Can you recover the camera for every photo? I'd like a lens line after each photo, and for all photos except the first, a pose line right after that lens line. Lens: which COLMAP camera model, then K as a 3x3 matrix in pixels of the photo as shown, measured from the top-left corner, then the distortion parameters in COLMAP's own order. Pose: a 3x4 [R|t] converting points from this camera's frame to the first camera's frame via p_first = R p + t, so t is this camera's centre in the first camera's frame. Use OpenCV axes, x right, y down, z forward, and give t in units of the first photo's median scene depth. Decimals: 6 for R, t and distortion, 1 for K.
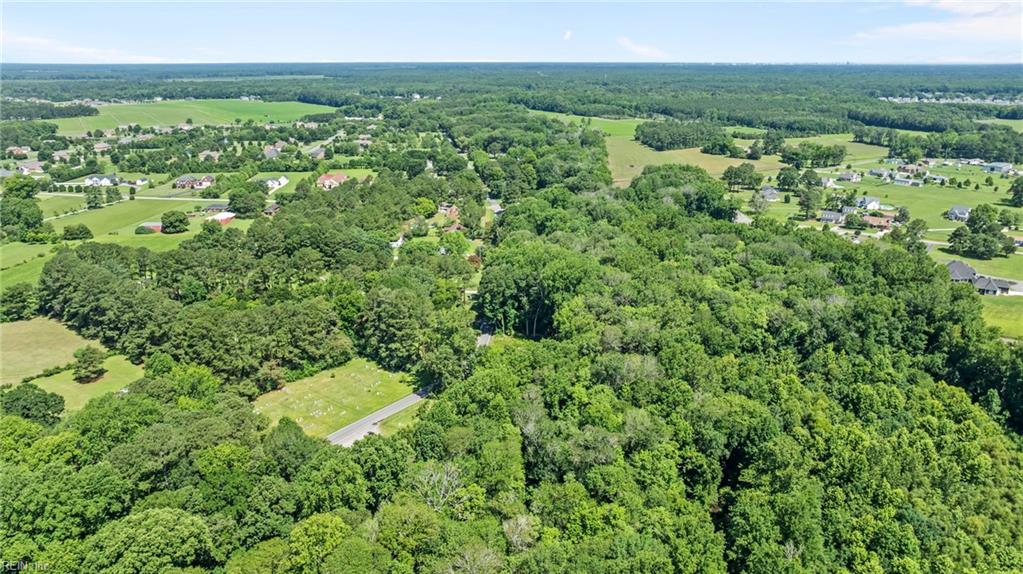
lens RADIAL K [[729.4, 0, 511.5], [0, 729.4, 287.0], [0, 0, 1]] dist [-0.029595, 0.008209]
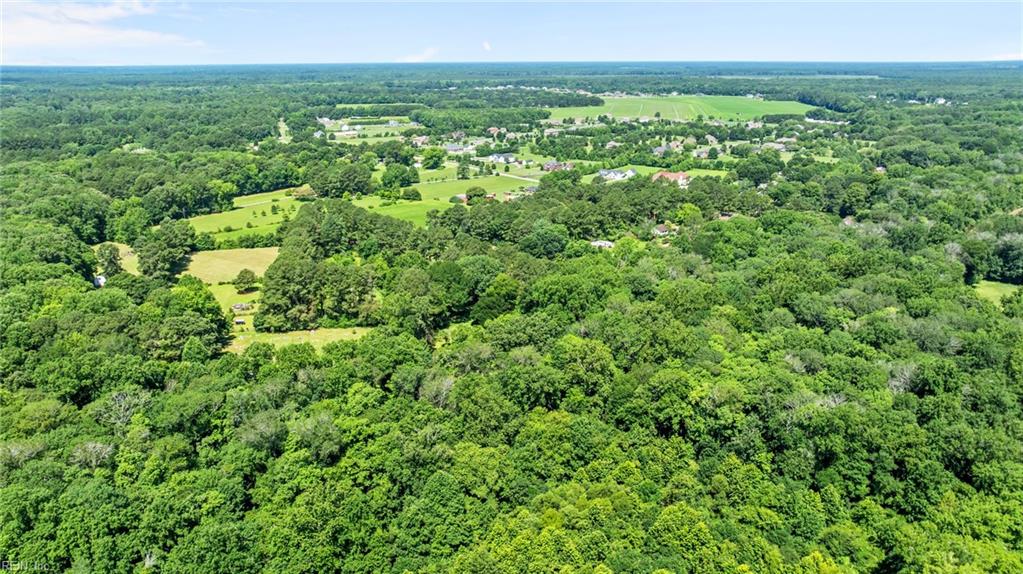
lens RADIAL K [[719.6, 0, 511.5], [0, 719.6, 287.0], [0, 0, 1]] dist [-0.036081, 0.029235]
pose [[0.739872, 0.199838, -0.642381, 0.233976], [-0.195959, 0.977474, 0.078383, -0.031034], [0.643575, 0.067887, 0.762366, 0.098775]]
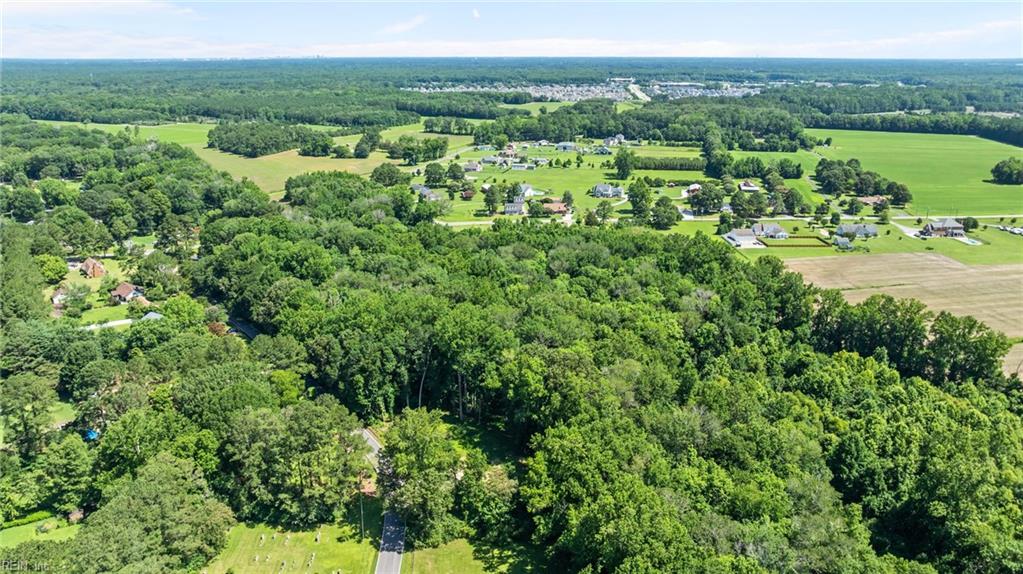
lens RADIAL K [[729.4, 0, 511.5], [0, 729.4, 287.0], [0, 0, 1]] dist [-0.029595, 0.008209]
pose [[0.781824, -0.188174, 0.594426, -0.132488], [0.184473, 0.980499, 0.067762, -0.039581], [-0.595585, 0.056677, 0.801290, 0.126727]]
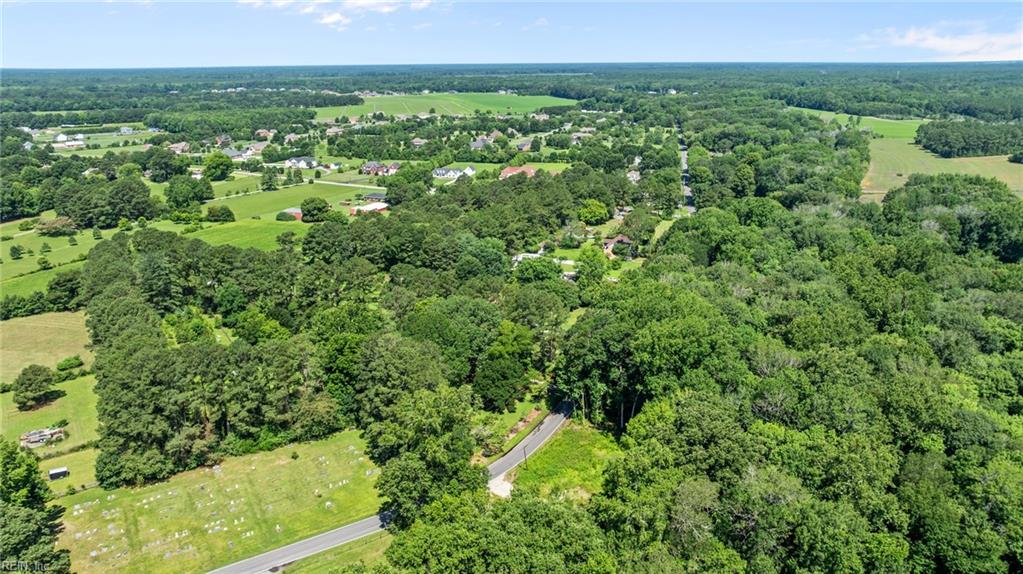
lens RADIAL K [[719.6, 0, 511.5], [0, 719.6, 287.0], [0, 0, 1]] dist [-0.036081, 0.029235]
pose [[0.934179, 0.099915, -0.342530, 0.054175], [-0.098804, 0.994891, 0.020740, -0.023644], [0.342852, 0.014469, 0.939278, 0.155922]]
